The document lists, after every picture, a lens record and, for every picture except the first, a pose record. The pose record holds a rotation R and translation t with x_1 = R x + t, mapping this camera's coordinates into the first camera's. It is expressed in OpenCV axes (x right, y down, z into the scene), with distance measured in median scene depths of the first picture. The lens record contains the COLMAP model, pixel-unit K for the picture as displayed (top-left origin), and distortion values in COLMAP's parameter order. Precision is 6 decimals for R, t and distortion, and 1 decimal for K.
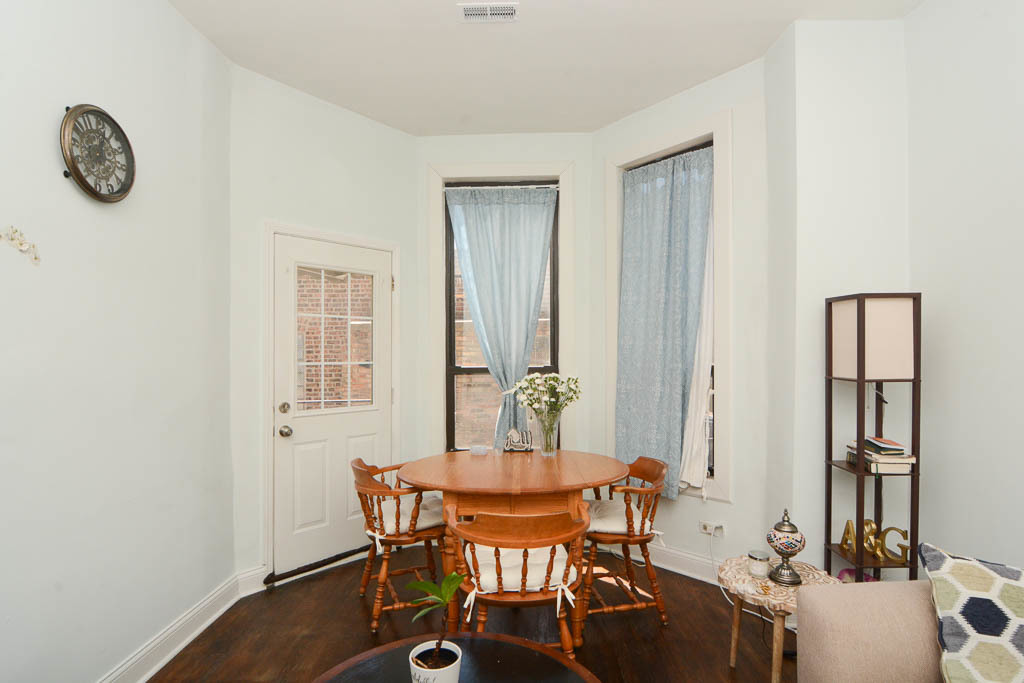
lens RADIAL K [[526.1, 0, 511.3], [0, 526.1, 348.1], [0, 0, 1]] dist [0.000994, -0.015630]
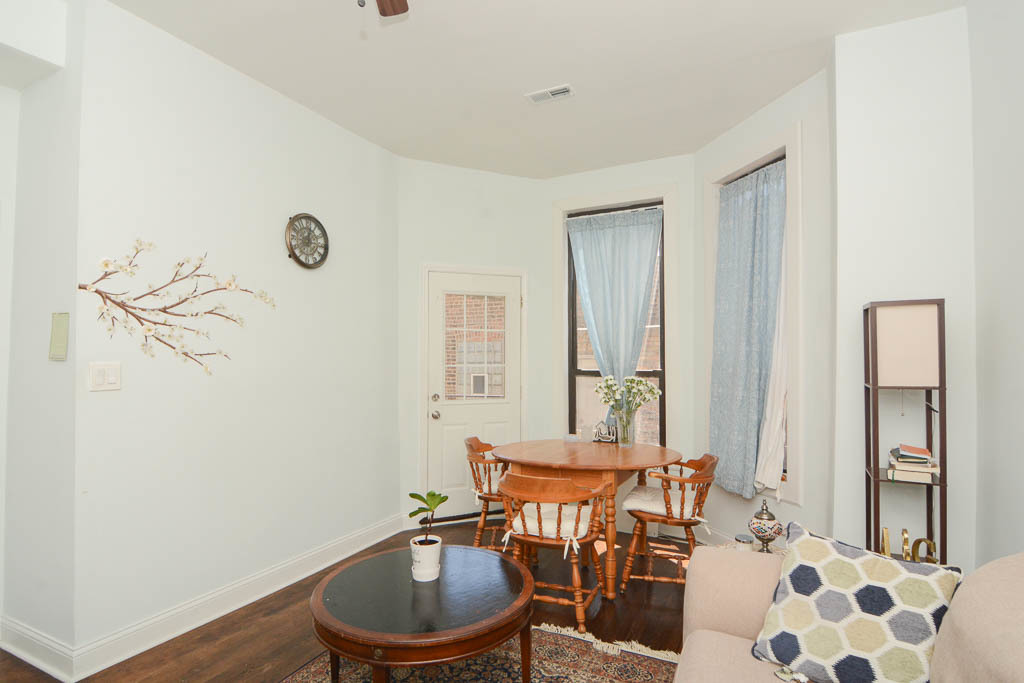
lens RADIAL K [[537.9, 0, 512.0], [0, 537.9, 341.5], [0, 0, 1]] dist [0.001819, -0.016969]
pose [[0.902114, -0.010339, -0.431374, 0.393258], [0.002655, 0.999827, -0.018412, -0.007618], [0.431490, 0.015465, 0.901985, -0.200558]]
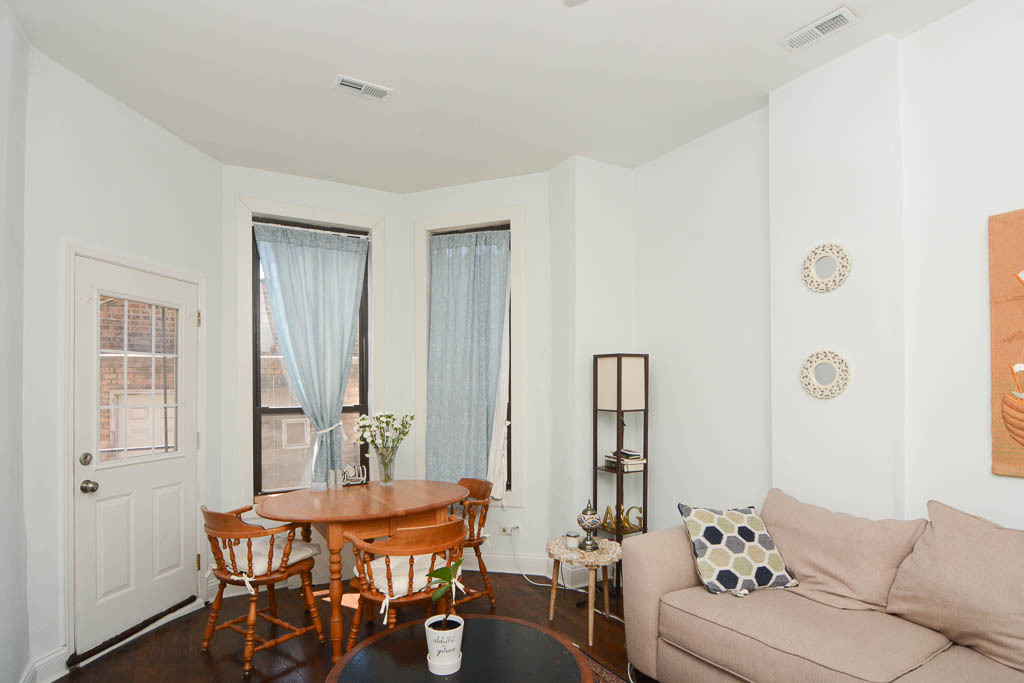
lens RADIAL K [[536.0, 0, 514.0], [0, 536.0, 383.8], [0, 0, 1]] dist [0.001830, -0.016535]
pose [[0.845503, 0.003373, 0.533960, -0.338493], [-0.002602, 0.999994, -0.002197, -0.010222], [-0.533964, 0.000468, 0.845507, -0.117283]]
